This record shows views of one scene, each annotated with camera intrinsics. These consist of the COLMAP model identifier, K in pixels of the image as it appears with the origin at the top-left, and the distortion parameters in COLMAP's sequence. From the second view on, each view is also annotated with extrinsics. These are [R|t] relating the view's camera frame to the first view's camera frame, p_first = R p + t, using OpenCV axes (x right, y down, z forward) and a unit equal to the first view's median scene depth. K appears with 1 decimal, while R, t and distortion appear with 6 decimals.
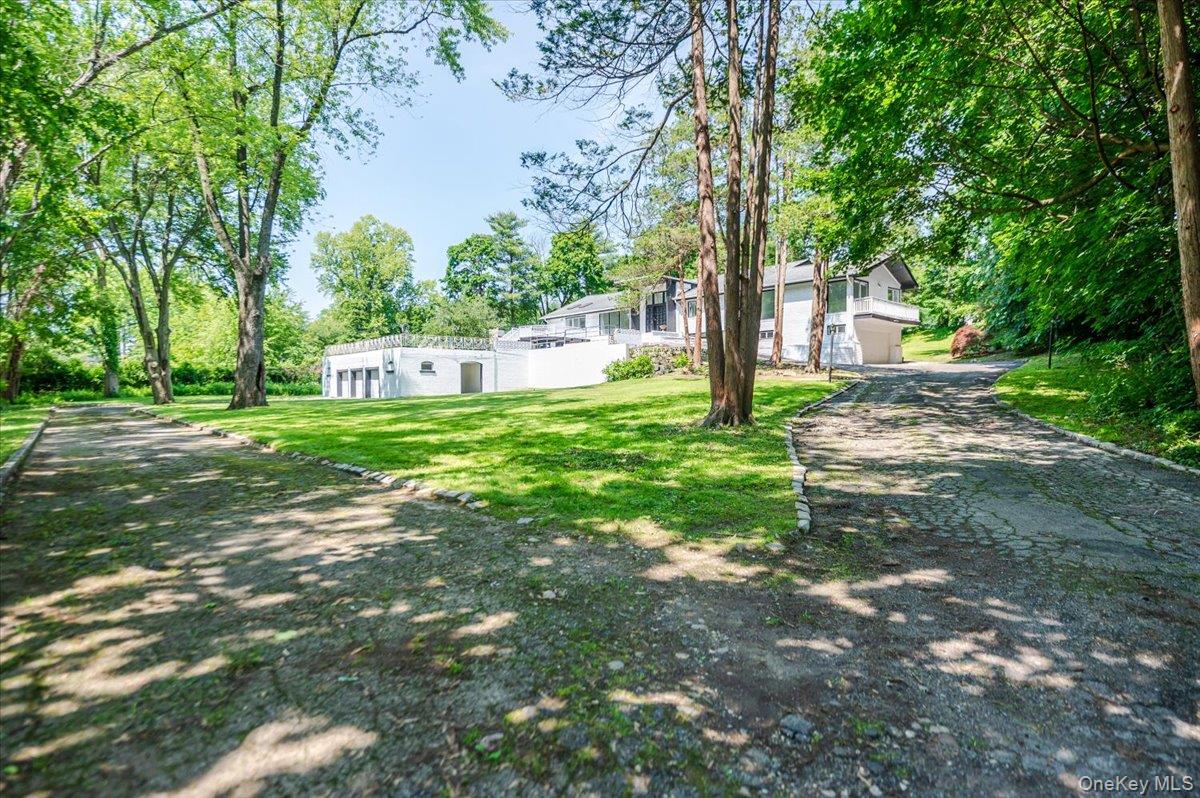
lens RADIAL K [[635.2, 0, 598.7], [0, 635.2, 396.5], [0, 0, 1]] dist [-0.008122, -0.000555]
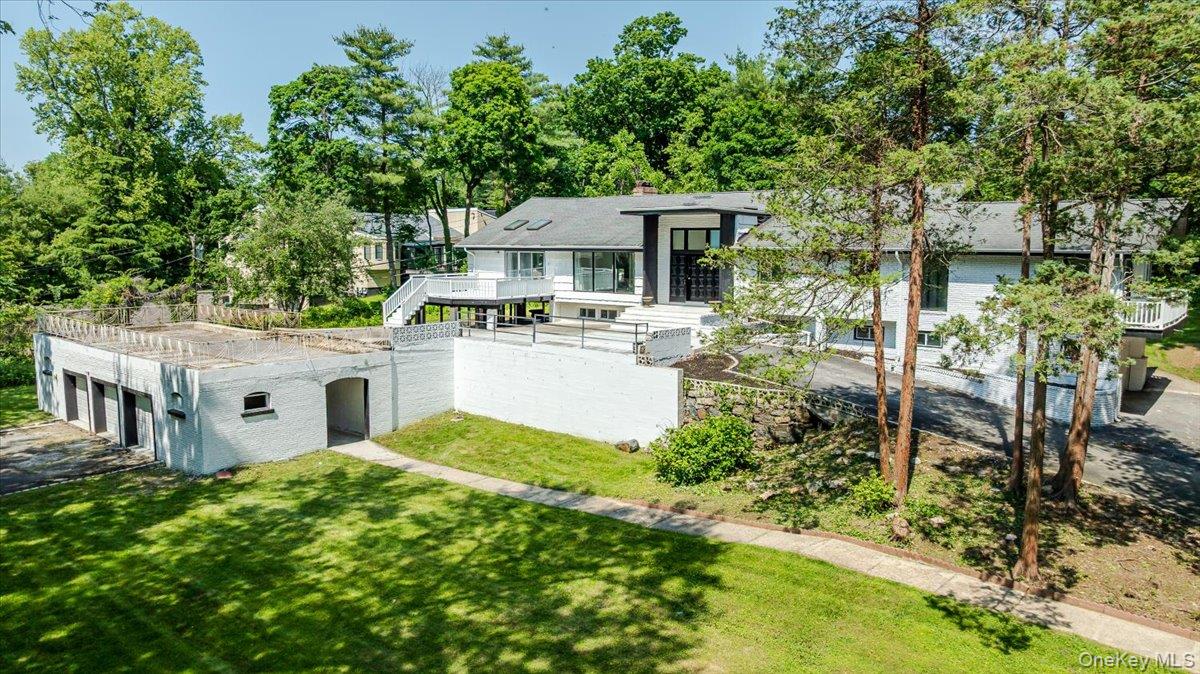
lens RADIAL K [[847.3, 0, 603.1], [0, 847.3, 341.1], [0, 0, 1]] dist [-0.025116, 0.016065]
pose [[0.988128, -0.008926, 0.153375, -0.059670], [-0.007673, 0.994197, 0.107298, -0.091382], [-0.153443, -0.107201, 0.982325, 0.183556]]
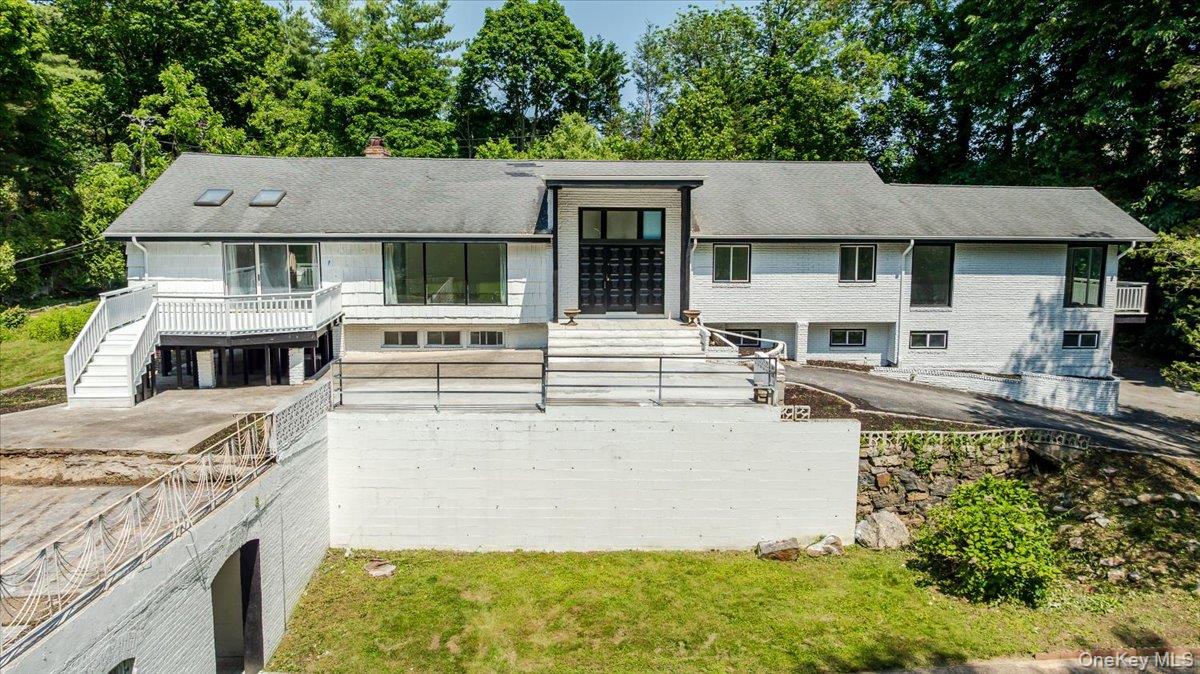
lens RADIAL K [[847.3, 0, 601.2], [0, 847.3, 333.0], [0, 0, 1]] dist [-0.025116, 0.016065]
pose [[0.626023, -0.087289, 0.774904, -0.199681], [-0.003004, 0.993438, 0.114333, -0.092929], [-0.779799, -0.073903, 0.621653, 0.435630]]
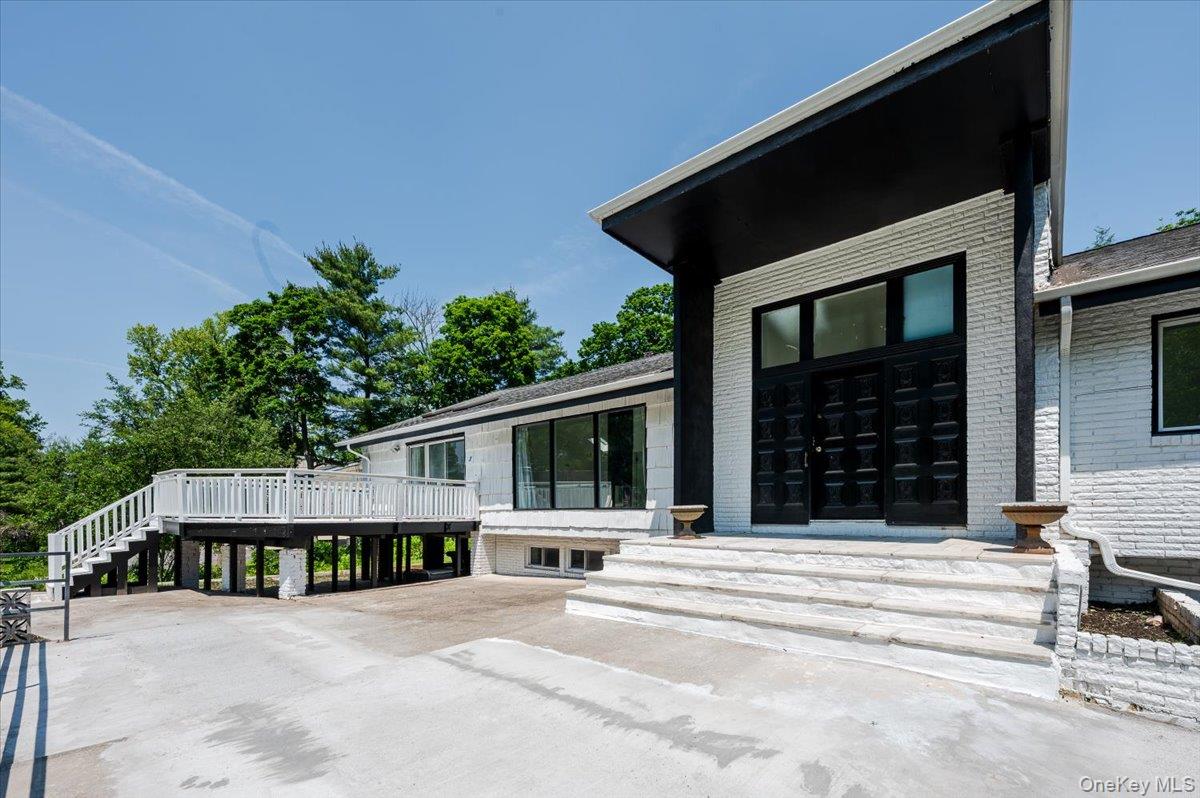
lens RADIAL K [[506.3, 0, 607.2], [0, 506.3, 518.8], [0, 0, 1]] dist [-0.015122, -0.000071]
pose [[0.990628, 0.007811, 0.136366, 0.010124], [-0.007436, 0.999967, -0.003263, -0.062983], [-0.136387, 0.002218, 0.990653, 0.556393]]
